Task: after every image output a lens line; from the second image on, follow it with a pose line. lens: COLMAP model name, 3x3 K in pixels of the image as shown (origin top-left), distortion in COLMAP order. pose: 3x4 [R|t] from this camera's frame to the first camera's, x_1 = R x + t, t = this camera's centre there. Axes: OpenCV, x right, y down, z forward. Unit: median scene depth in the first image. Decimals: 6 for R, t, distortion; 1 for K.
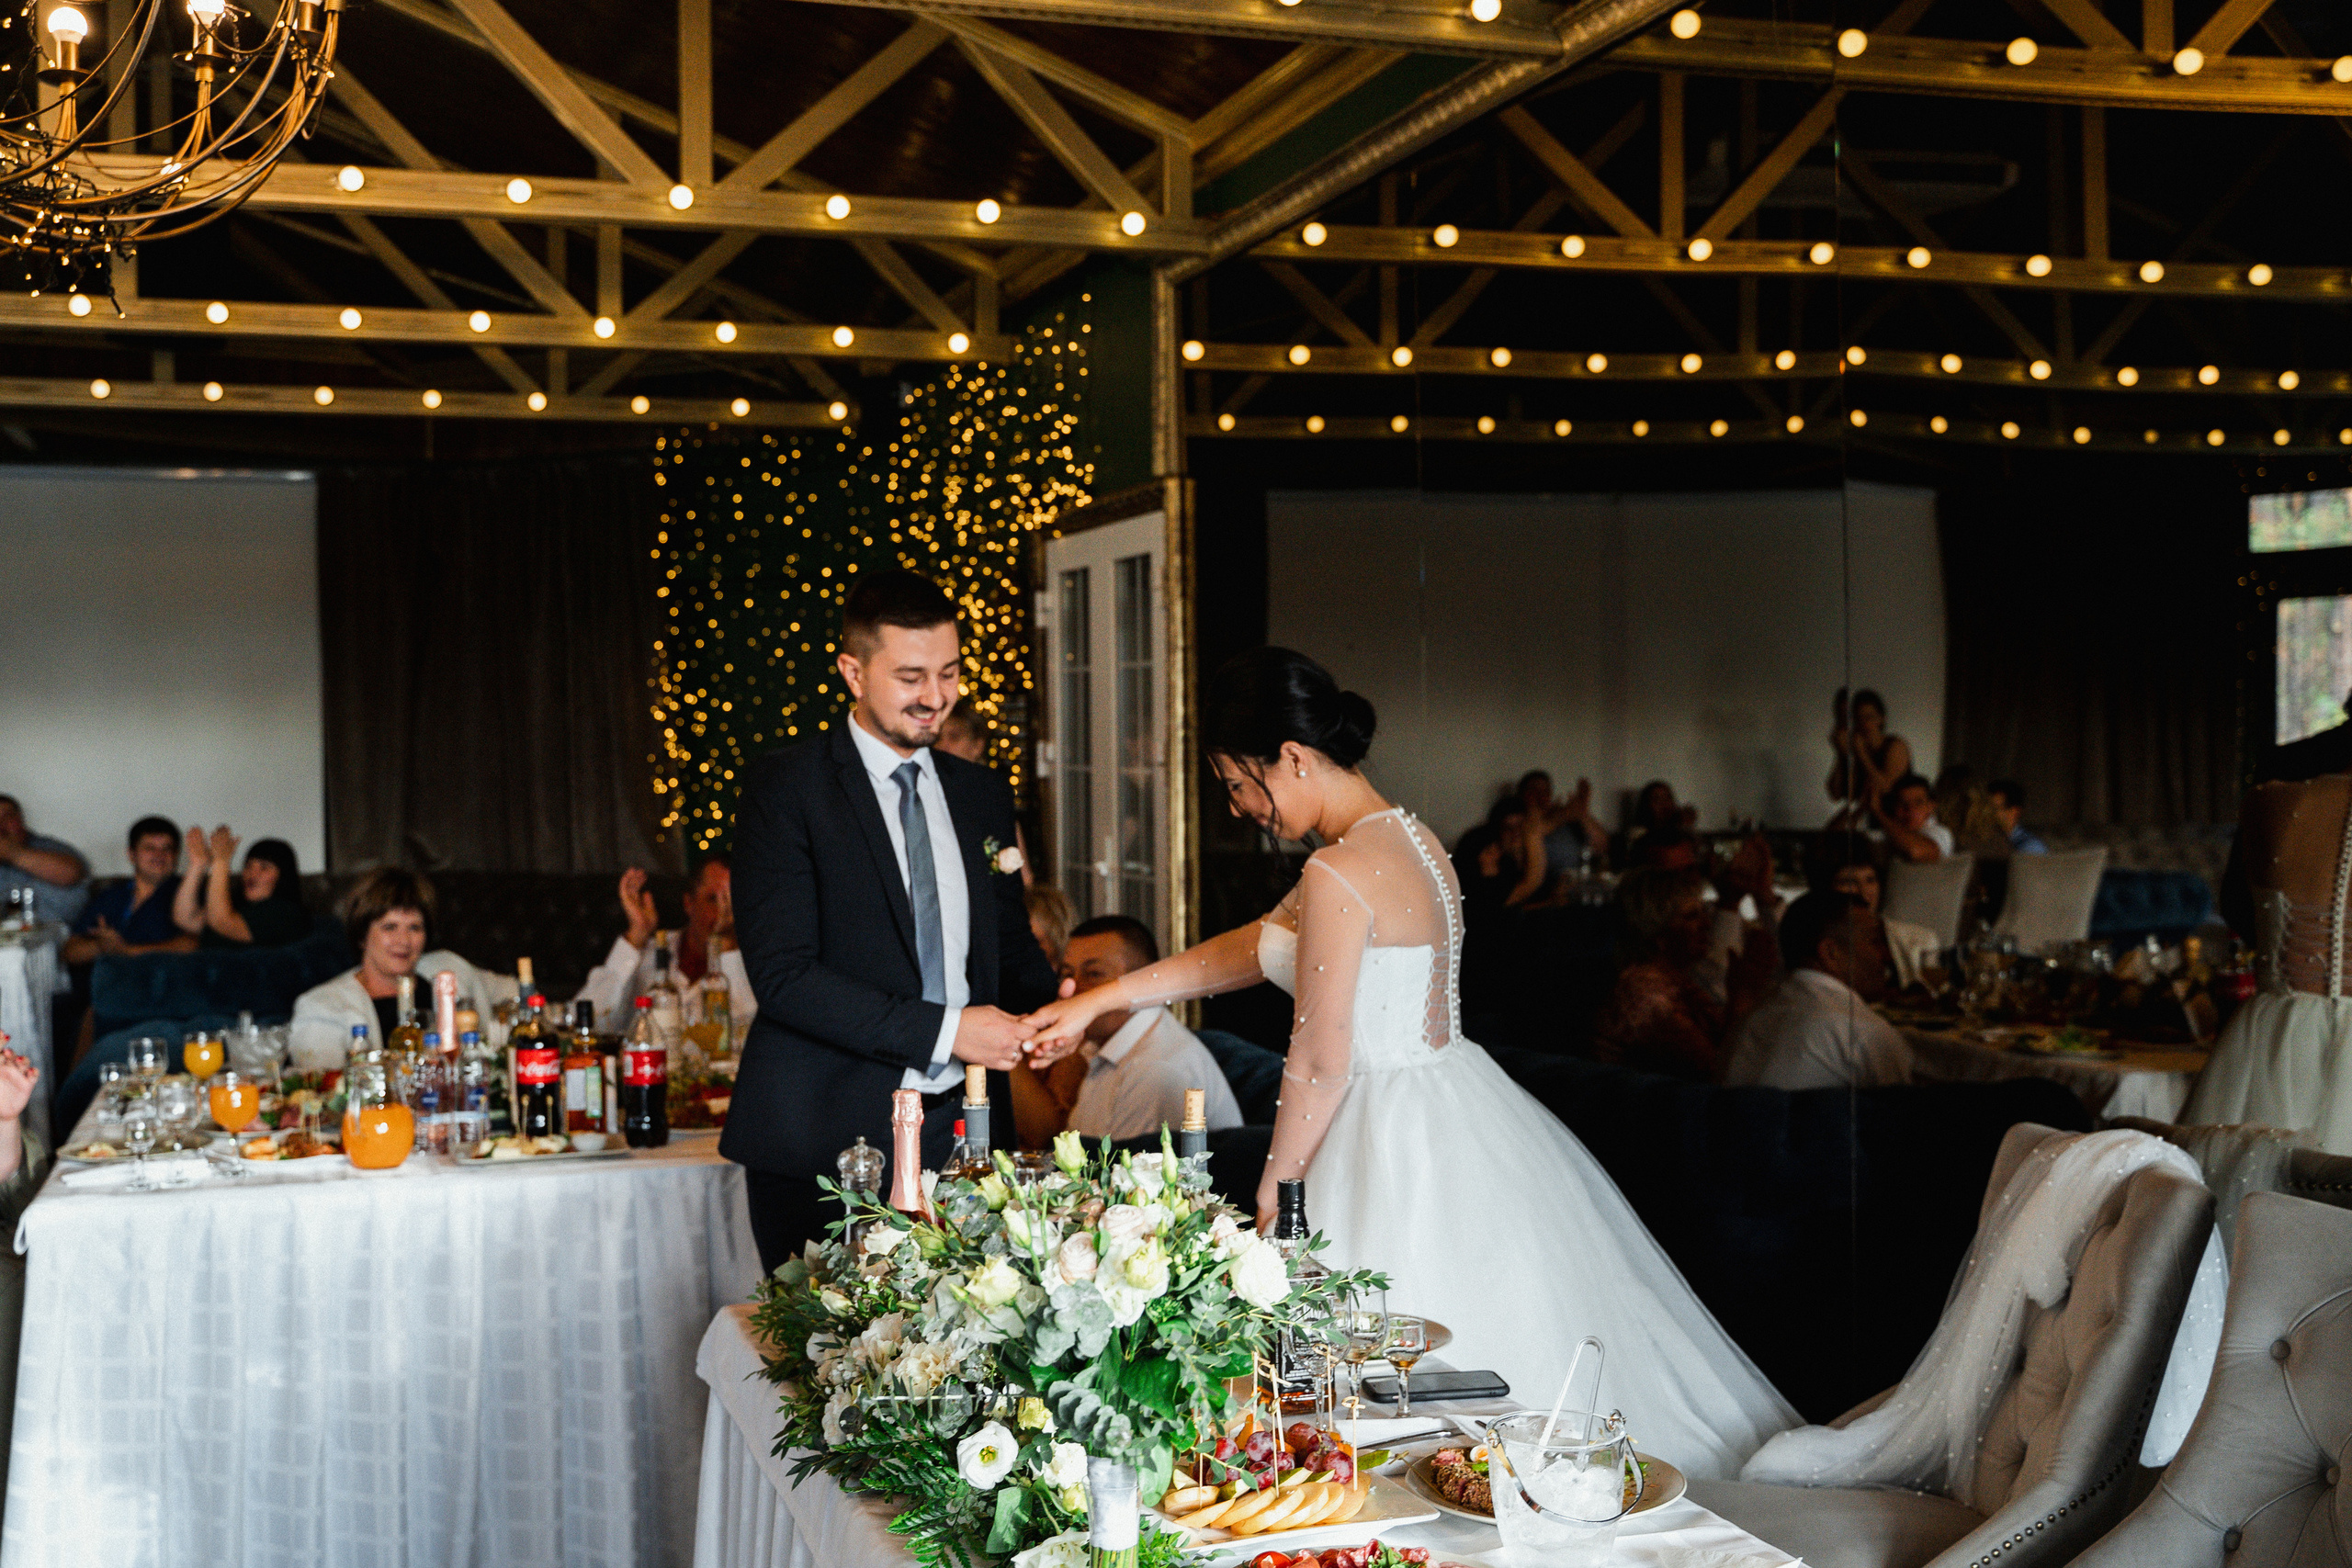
lens RADIAL K [[2471.2, 0, 1088.9], [0, 2471.2, 765.7], [0, 0, 1]] dist [-0.016554, 0.000000]
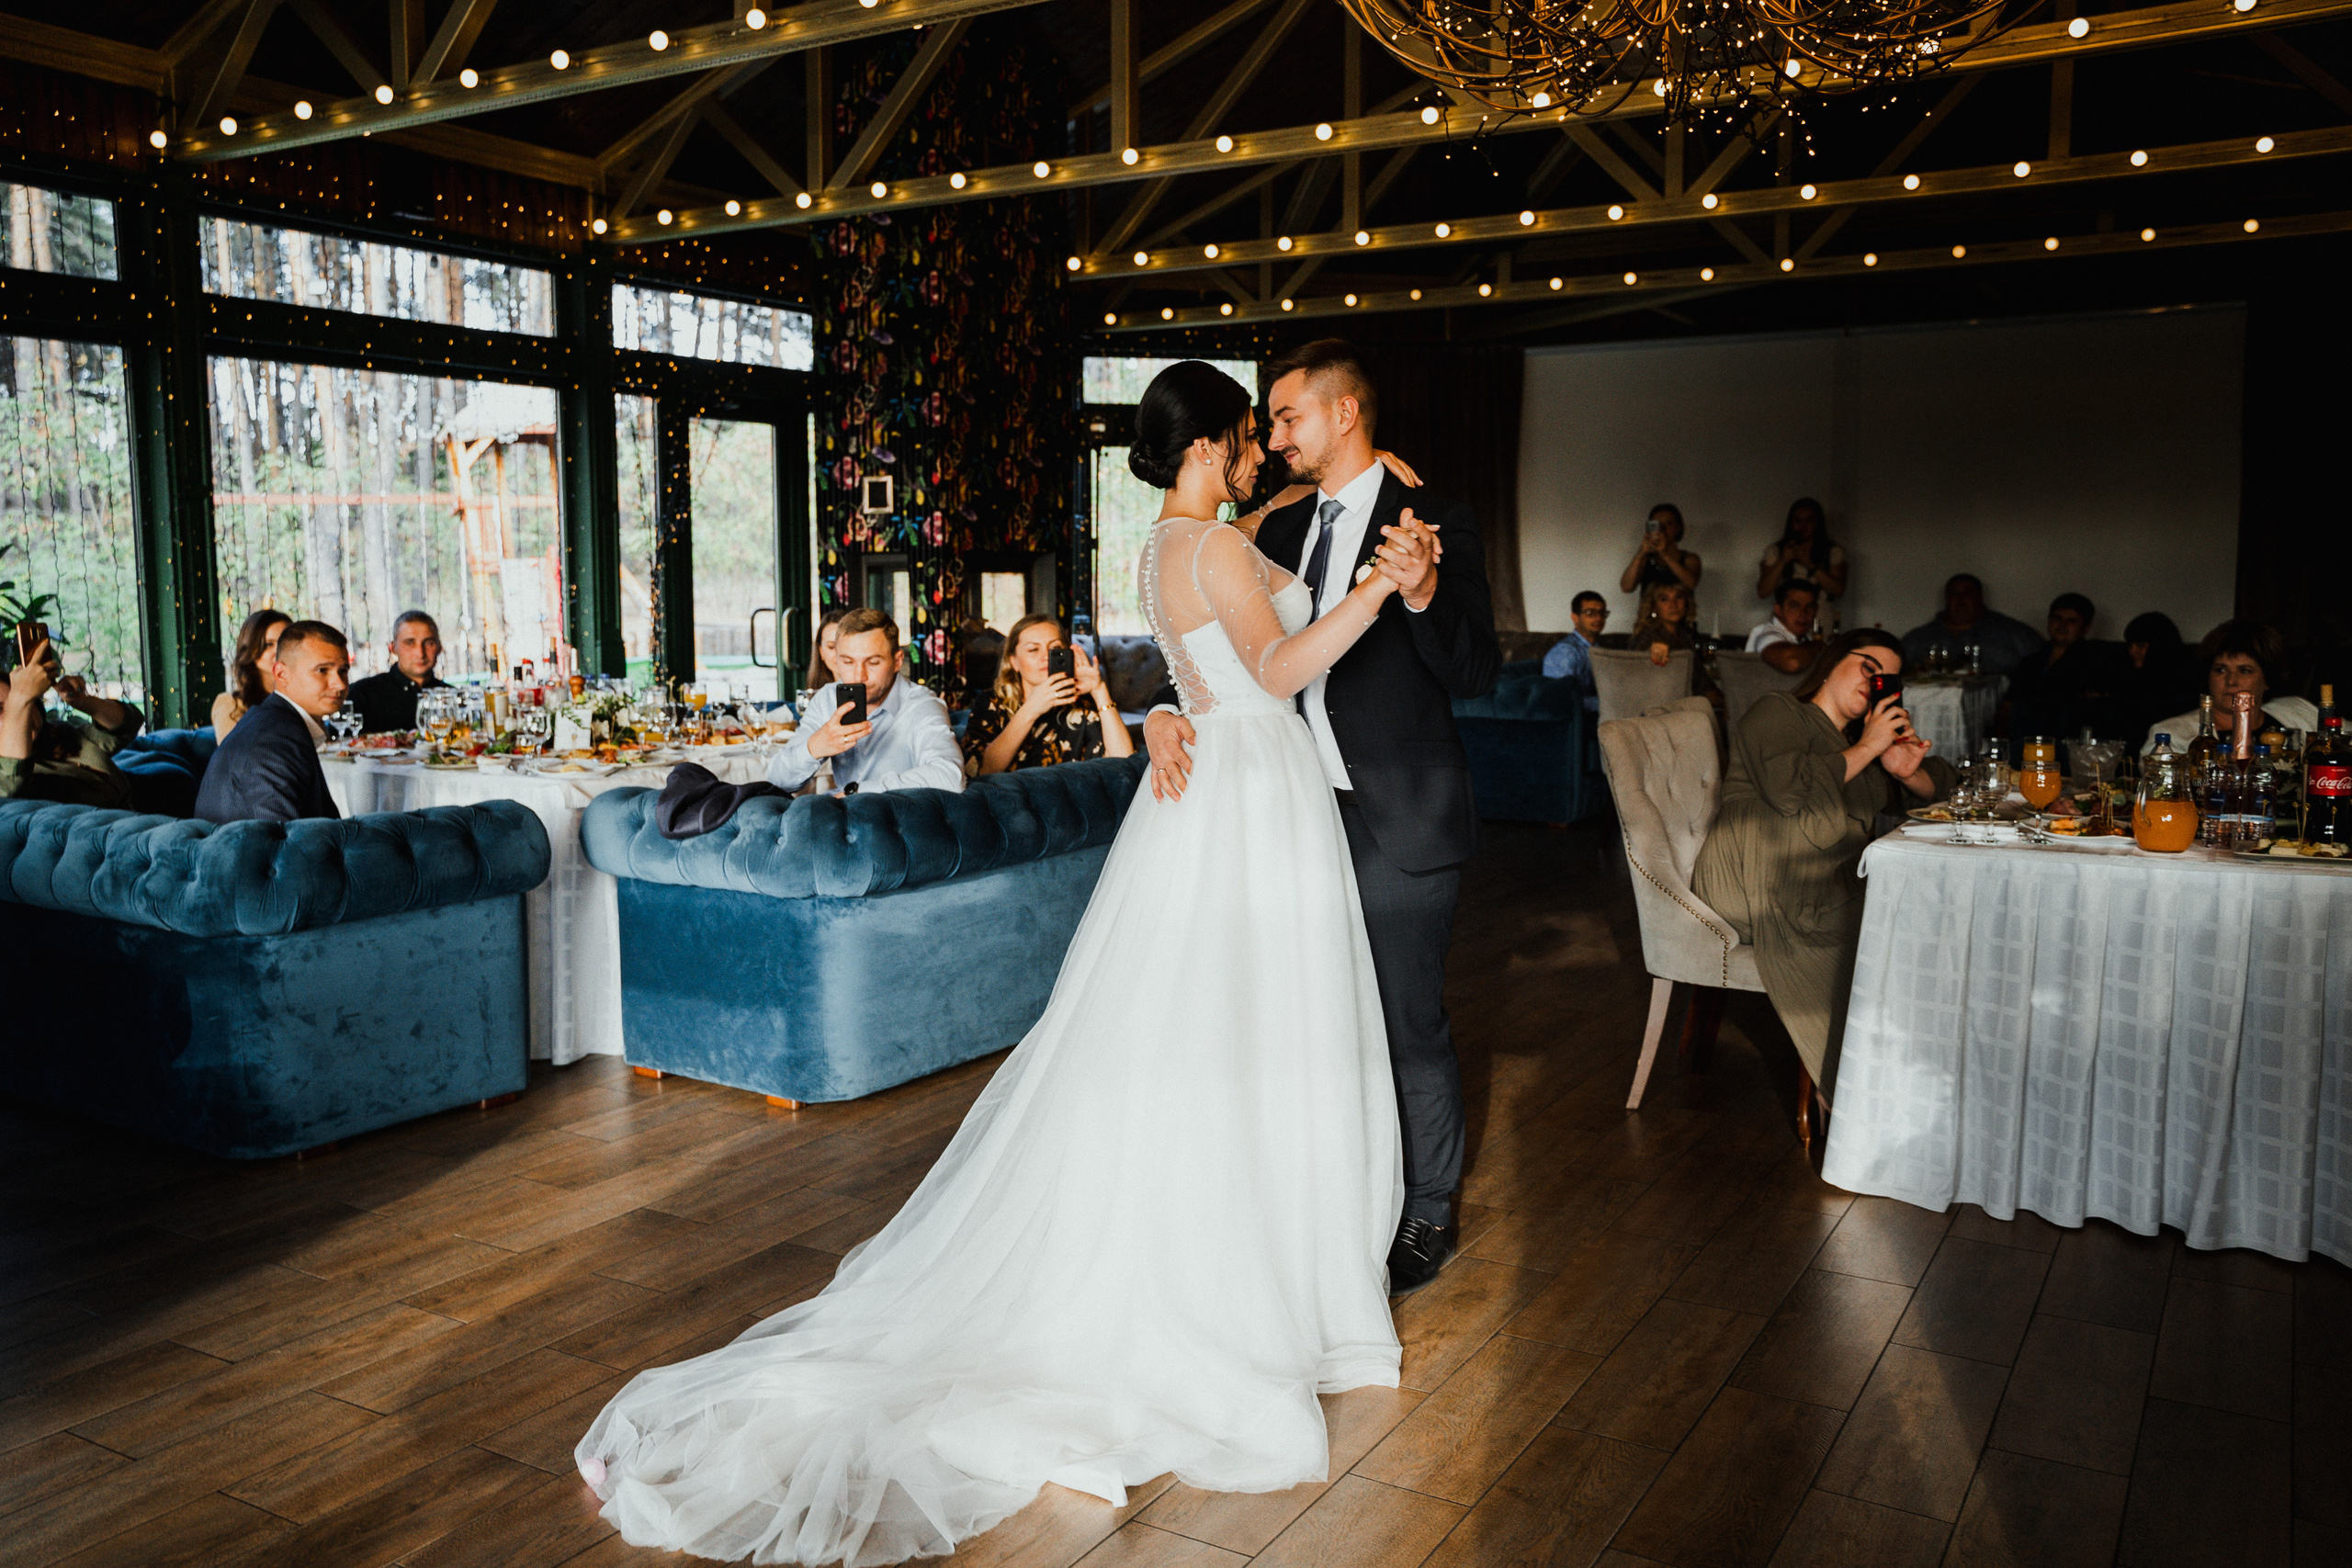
lens RADIAL K [[1883.7, 0, 1161.9], [0, 1883.7, 772.1], [0, 0, 1]] dist [-0.047081, -0.004122]
pose [[0.662112, 0.085106, -0.744556, 0.030584], [-0.008924, 0.994356, 0.105723, 0.021648], [0.749351, -0.063356, 0.659135, 0.036941]]
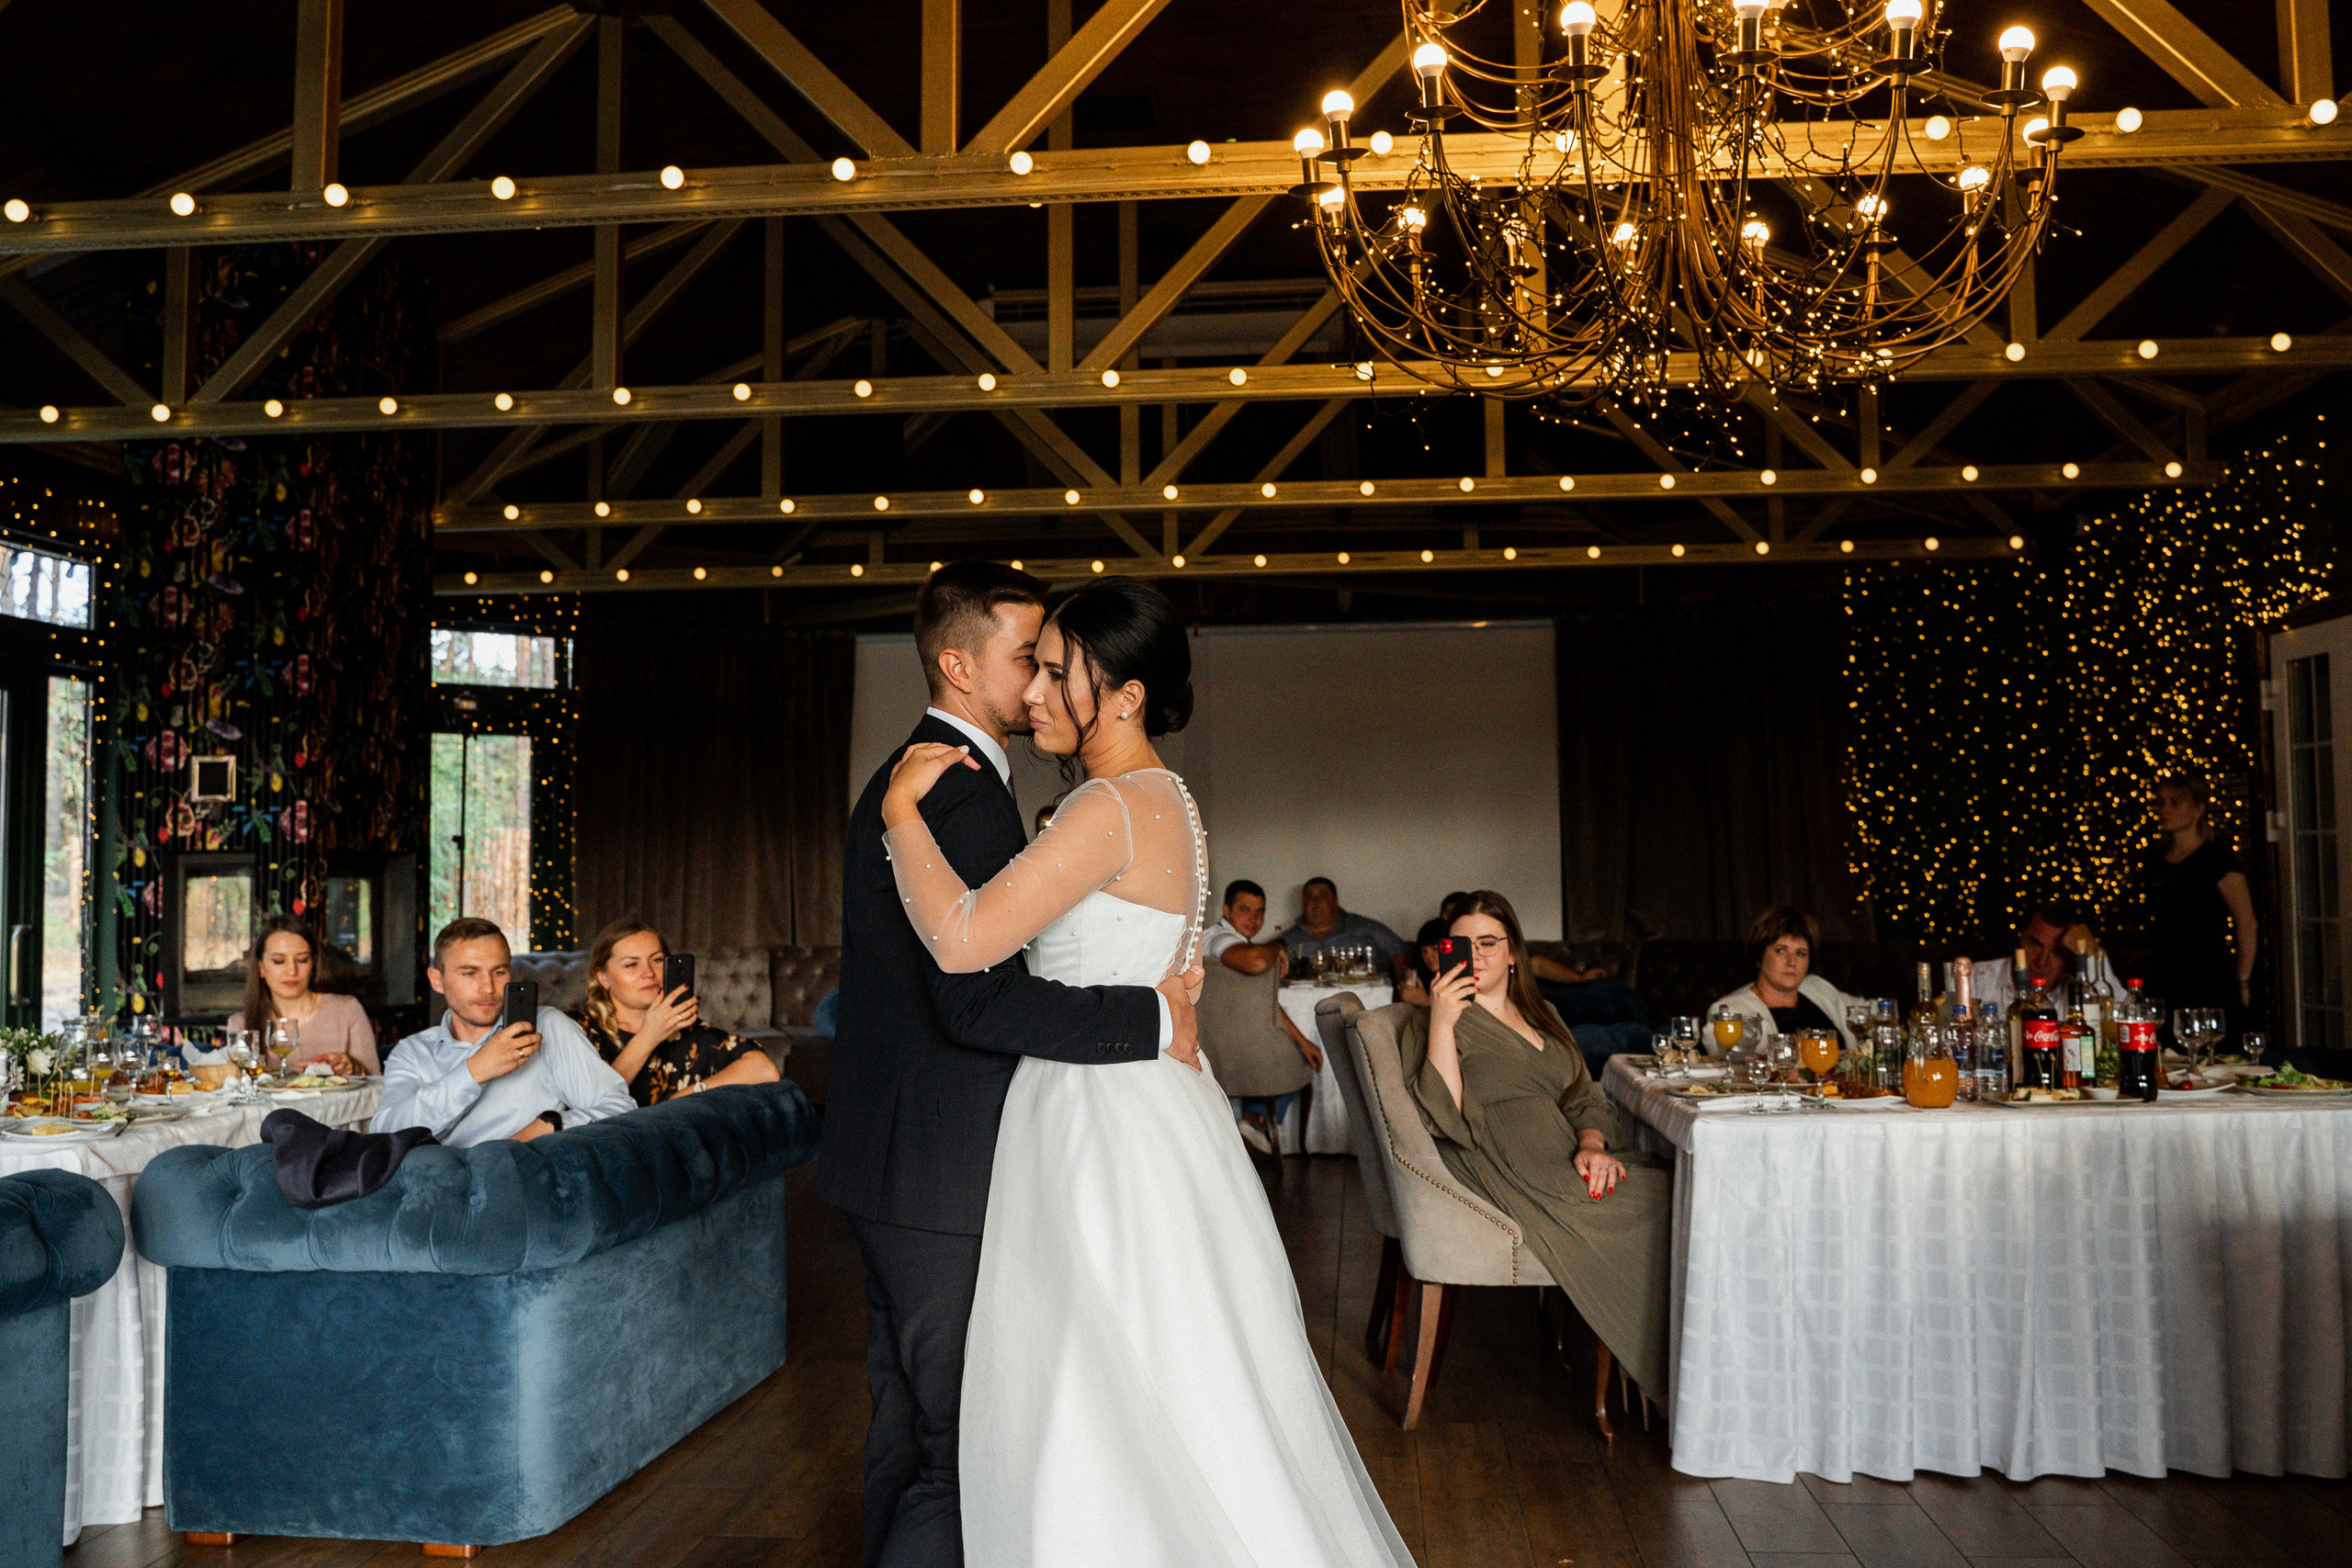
lens RADIAL K [[2117.6, 0, 1171.2], [0, 2117.6, 760.8], [0, 0, 1]] dist [-0.081222, 0.070879]
pose [[0.924589, -0.024361, -0.380188, -0.140173], [0.000007, 0.997954, -0.063929, 0.032474], [0.380967, 0.059105, 0.922697, -0.086740]]
